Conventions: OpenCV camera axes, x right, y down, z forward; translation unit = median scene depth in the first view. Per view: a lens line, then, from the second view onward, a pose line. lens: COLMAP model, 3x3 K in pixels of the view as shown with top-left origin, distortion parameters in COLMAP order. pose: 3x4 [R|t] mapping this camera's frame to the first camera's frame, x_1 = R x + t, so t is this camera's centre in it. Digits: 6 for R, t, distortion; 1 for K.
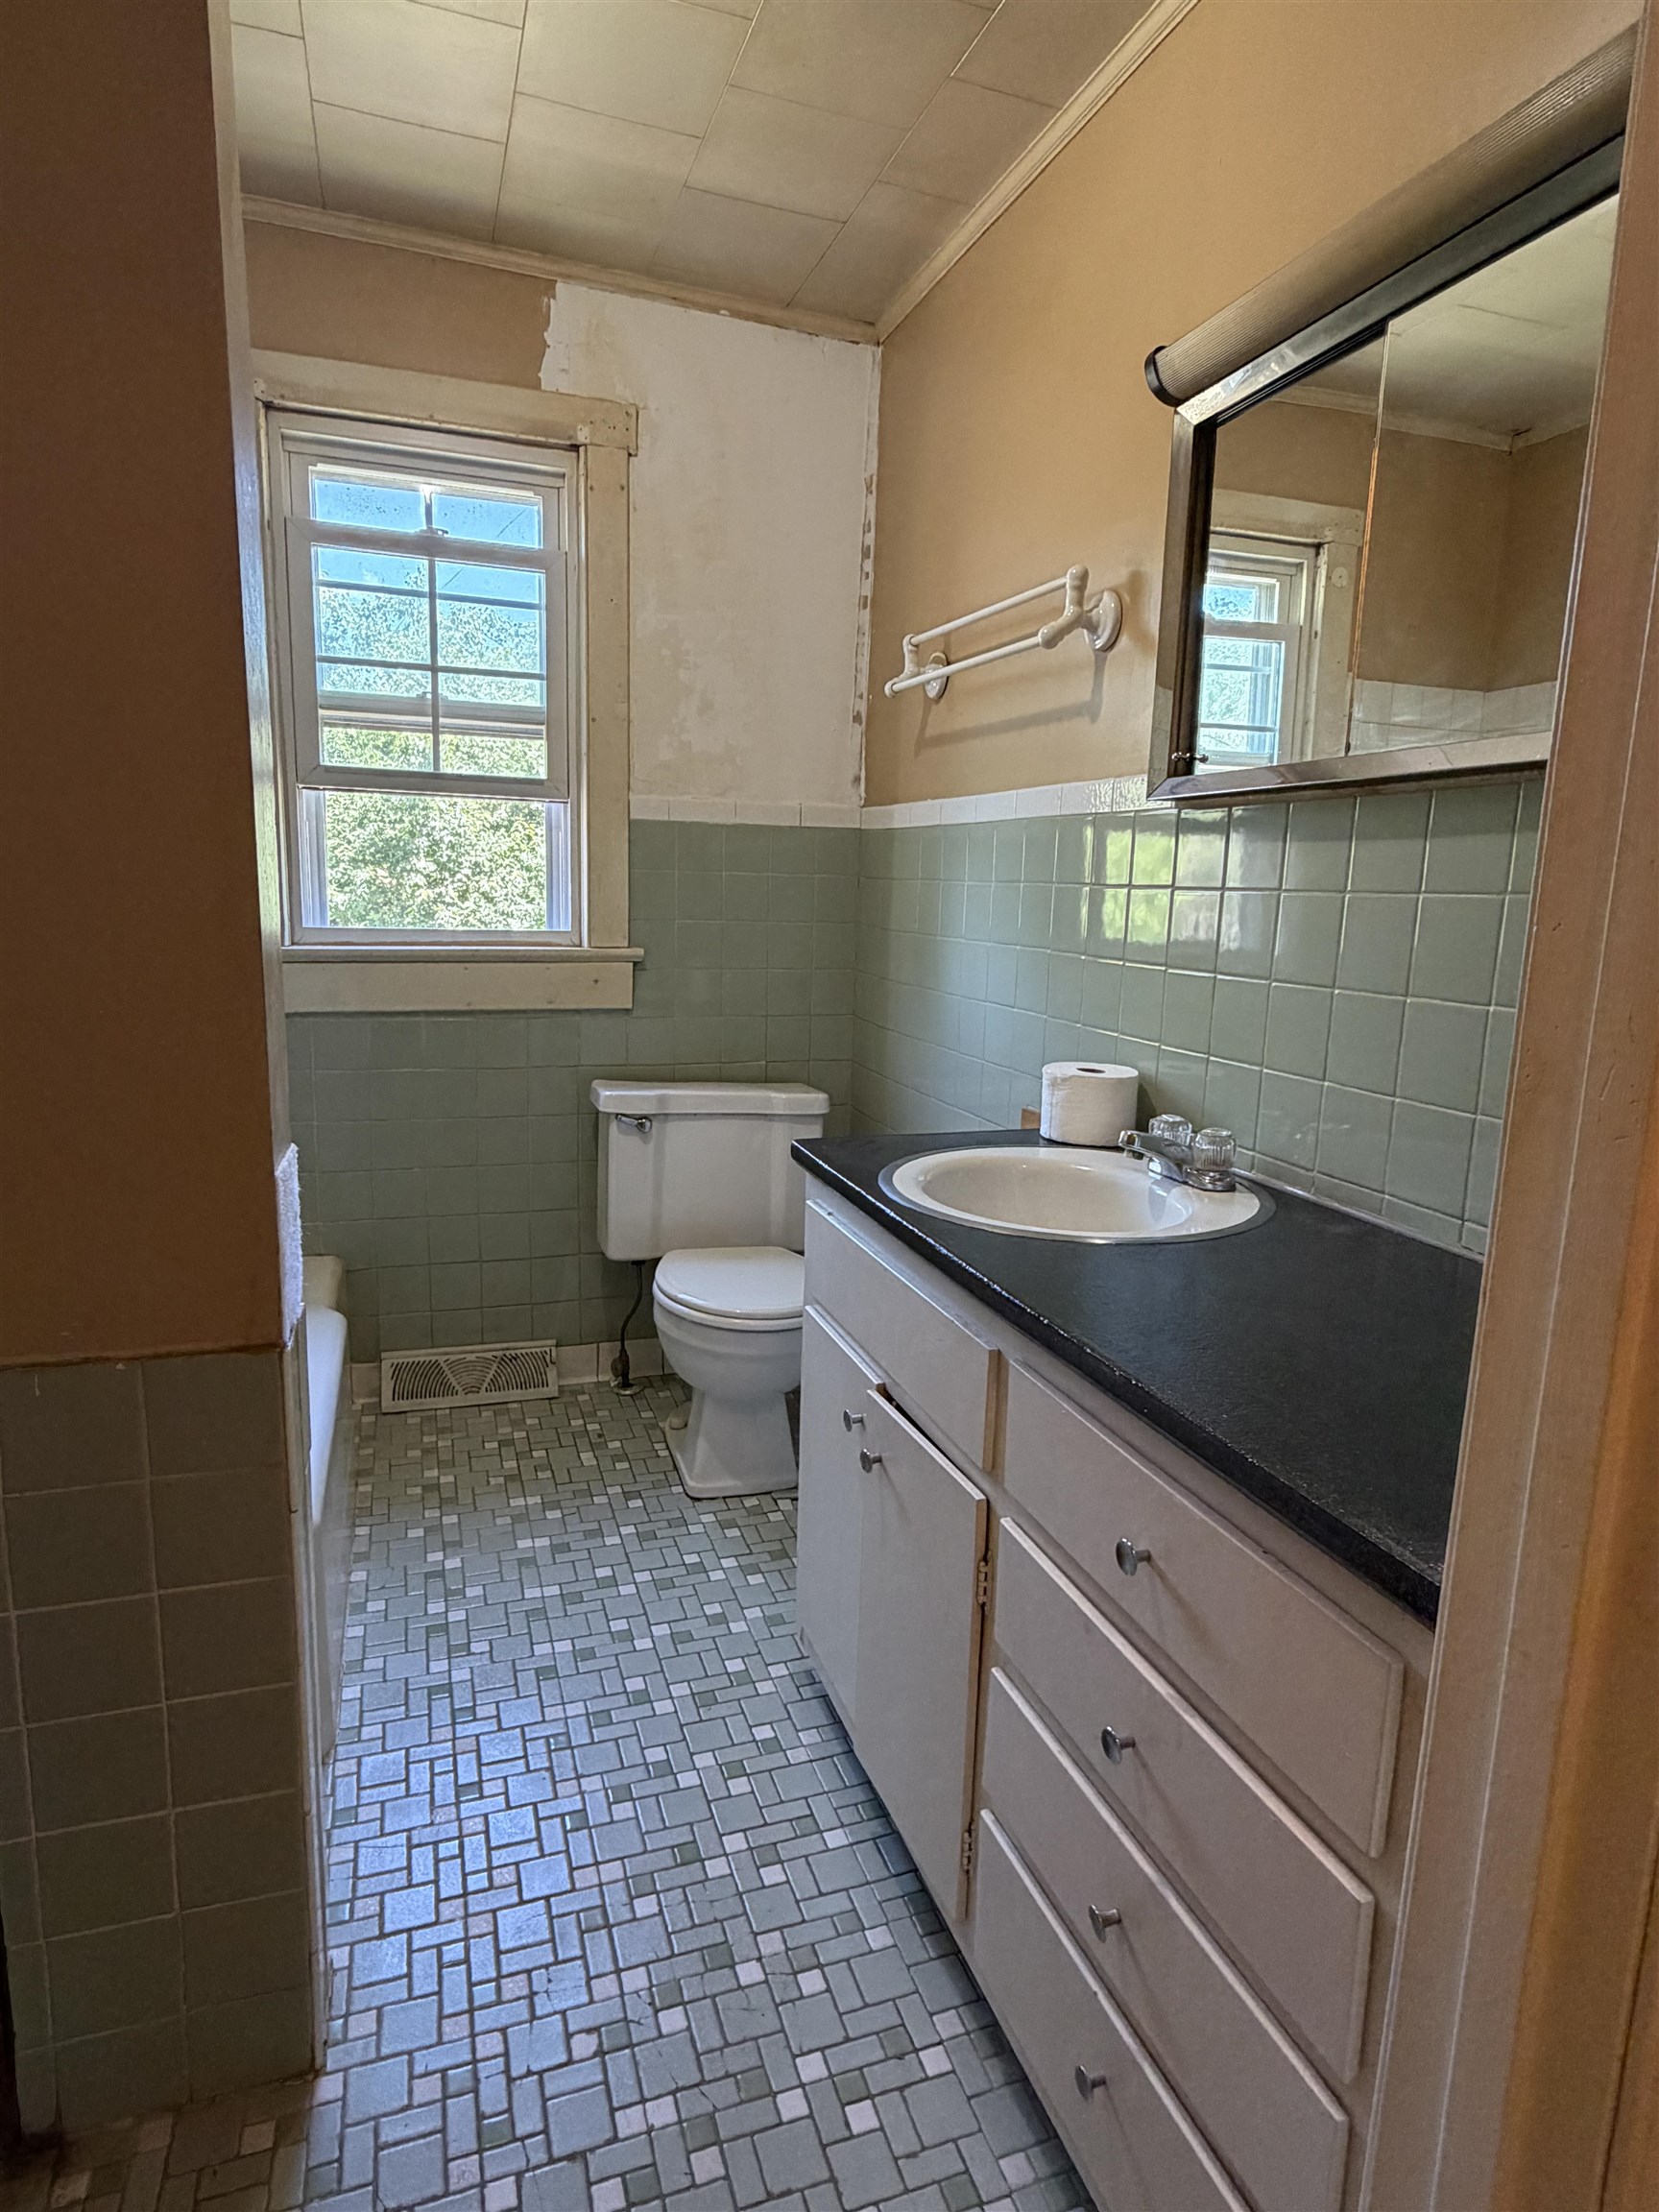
lens RADIAL K [[1209.8, 0, 825.3], [0, 1209.8, 1107.4], [0, 0, 1]] dist [0.005089, -0.002091]
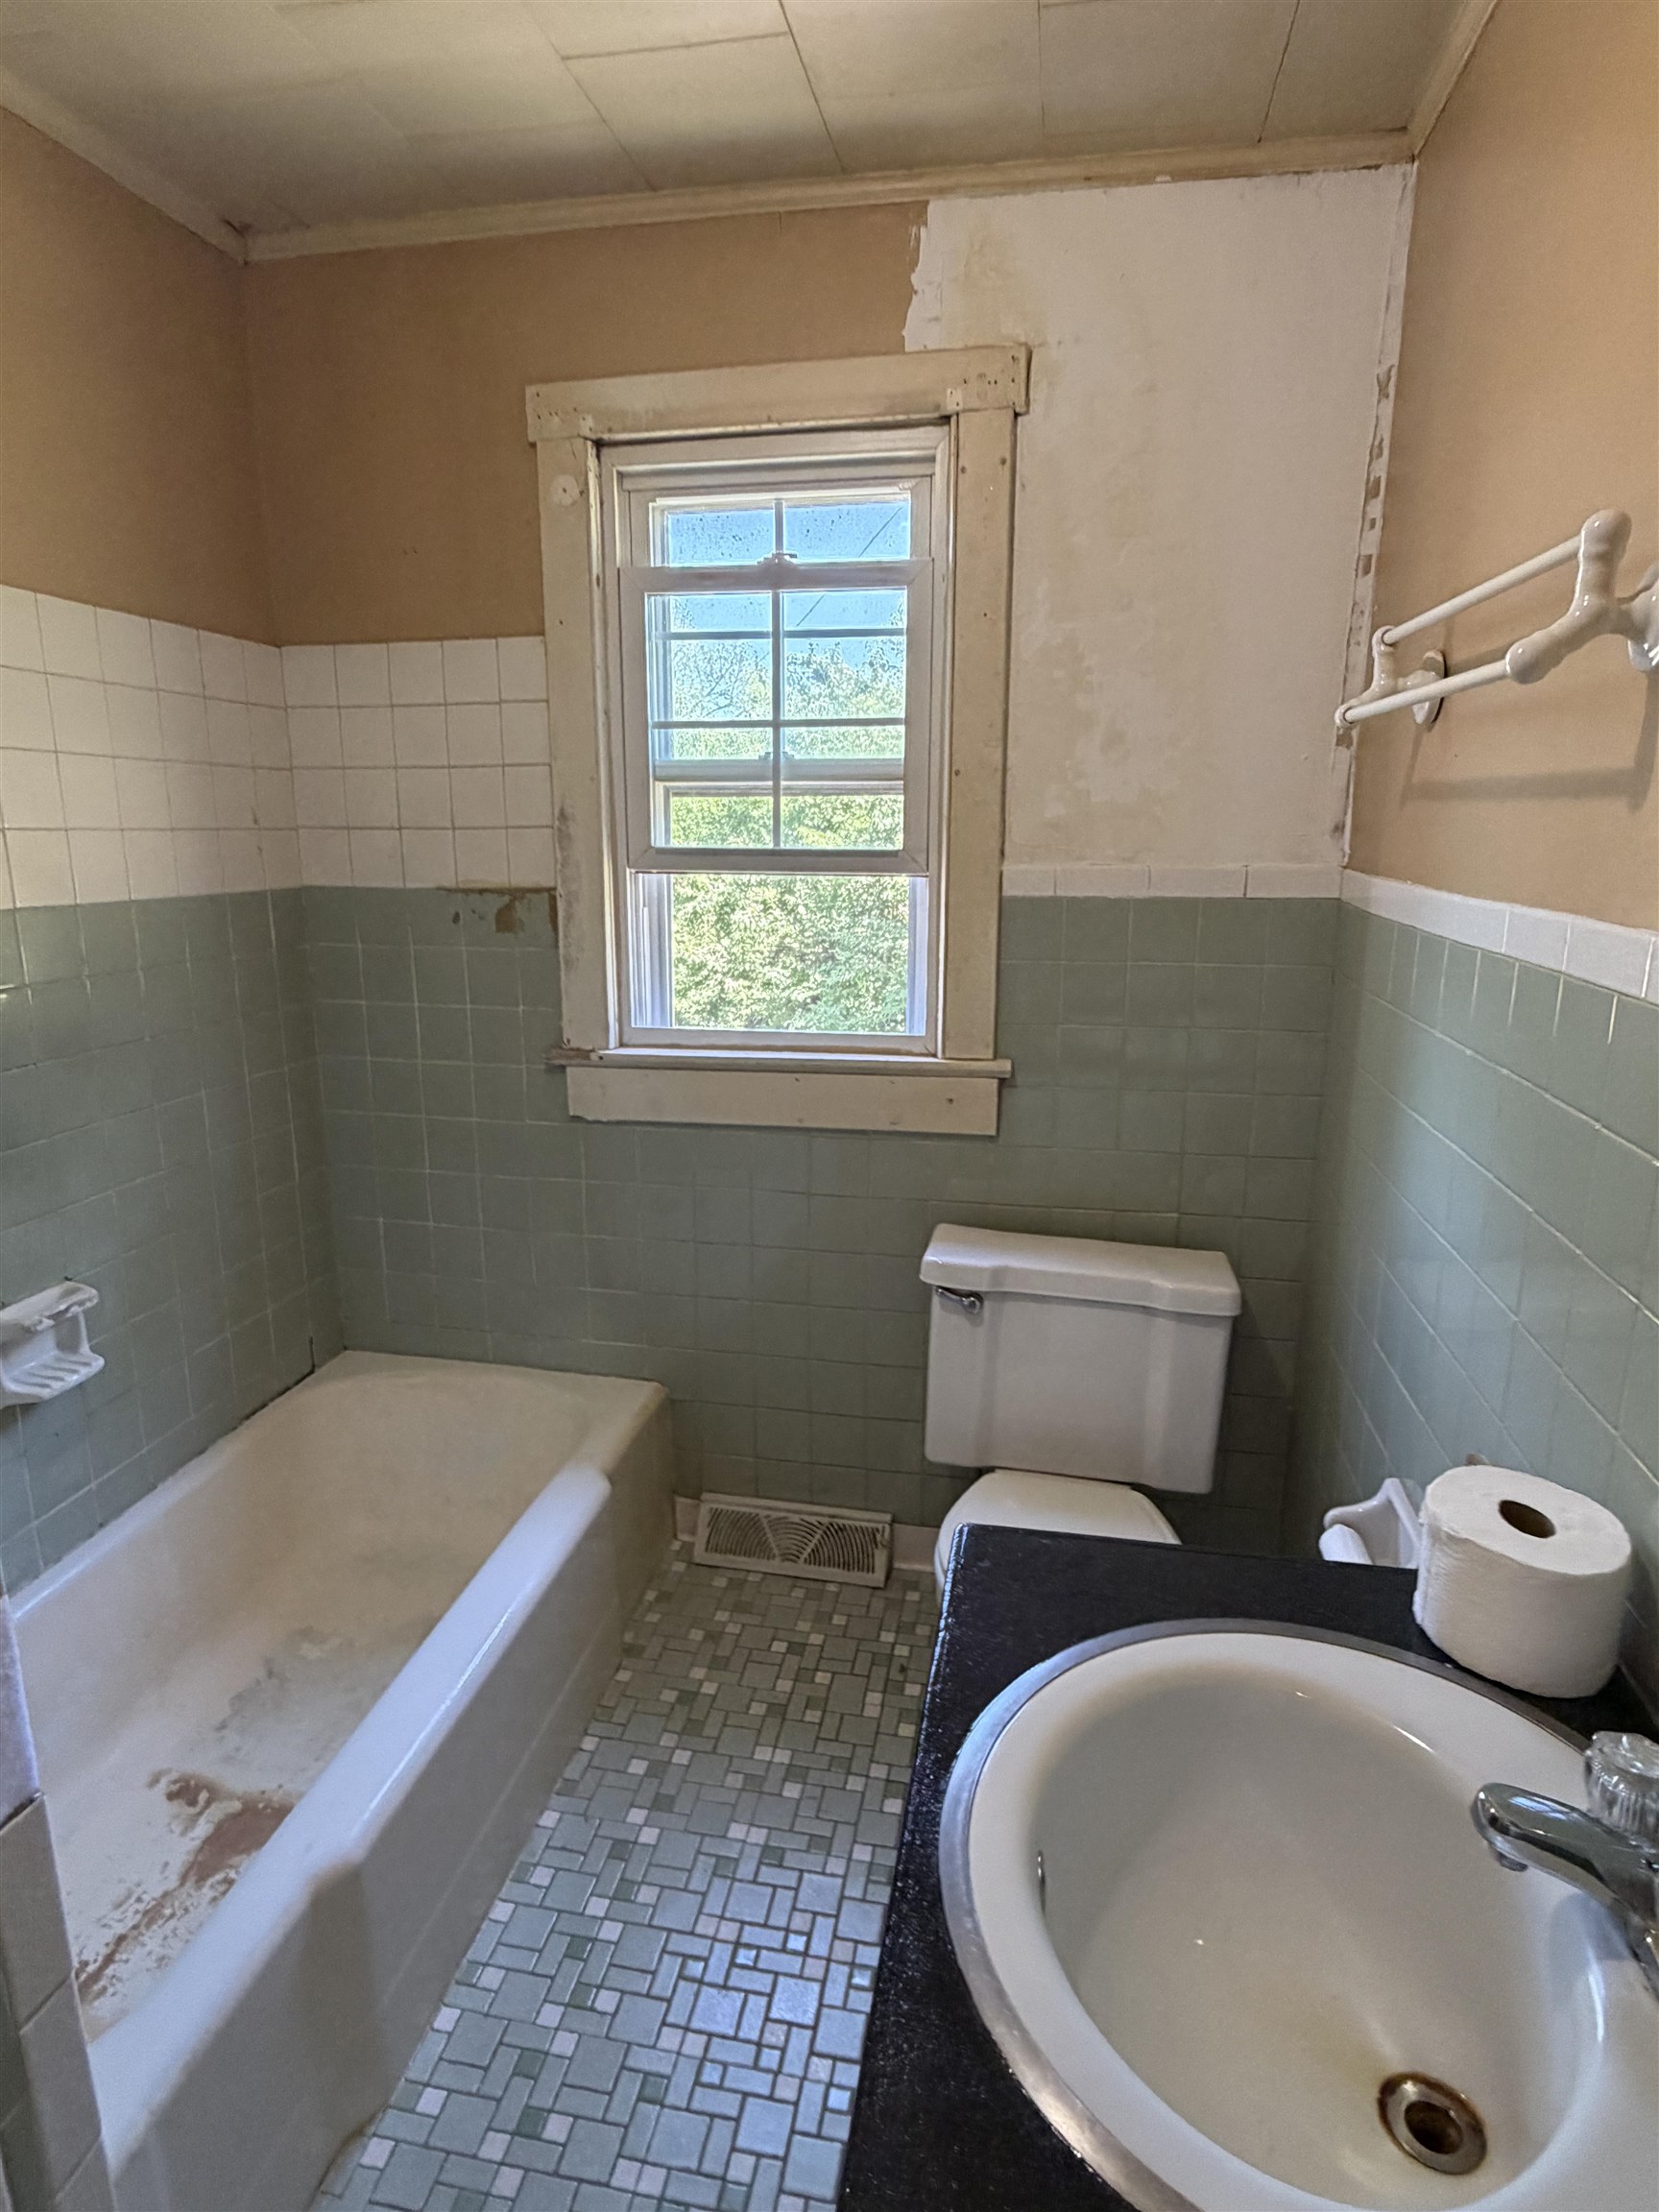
lens RADIAL K [[1209.8, 0, 830.1], [0, 1209.8, 1103.4], [0, 0, 1]] dist [0.005089, -0.002091]
pose [[0.867375, 0.084264, -0.490470, 0.139351], [-0.065080, 0.996303, 0.056076, -0.150272], [0.493382, -0.016719, 0.869652, 0.287506]]
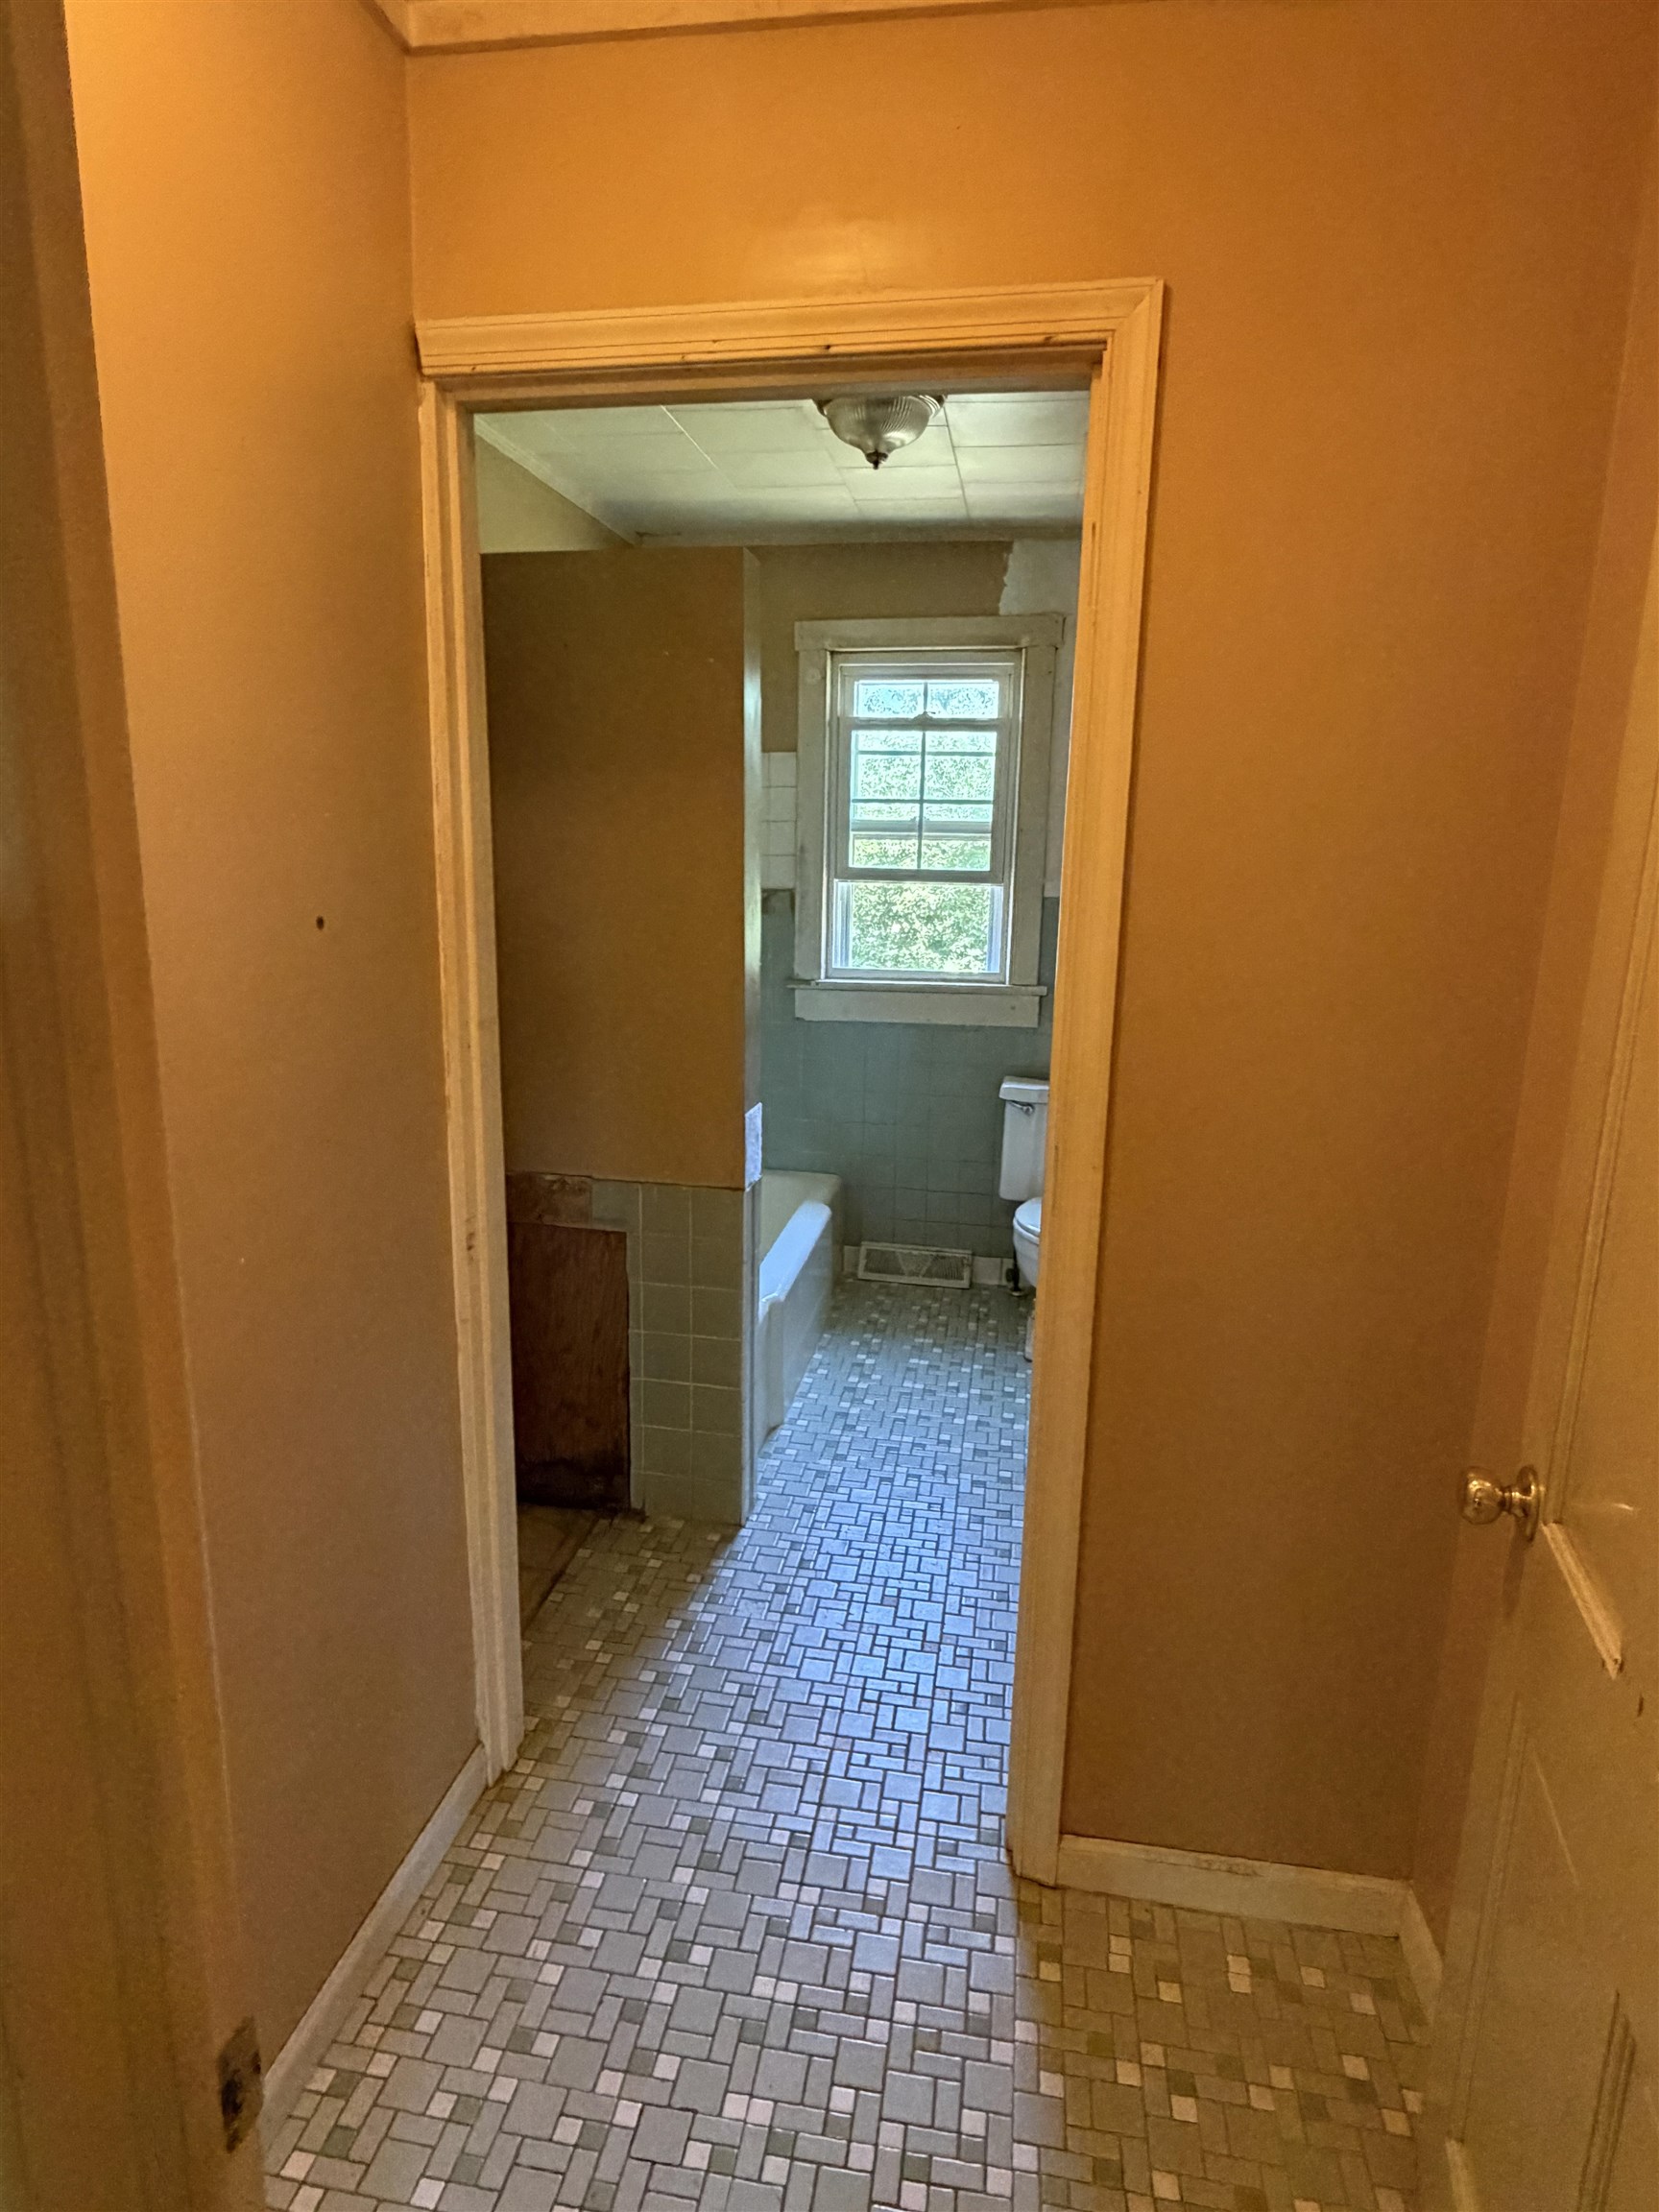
lens RADIAL K [[1209.8, 0, 820.5], [0, 1209.8, 1108.6], [0, 0, 1]] dist [0.005089, -0.002091]
pose [[0.876708, 0.085994, -0.473274, 0.324181], [-0.076263, 0.996295, 0.039755, -0.024922], [0.474940, 0.001239, 0.880018, -0.410642]]
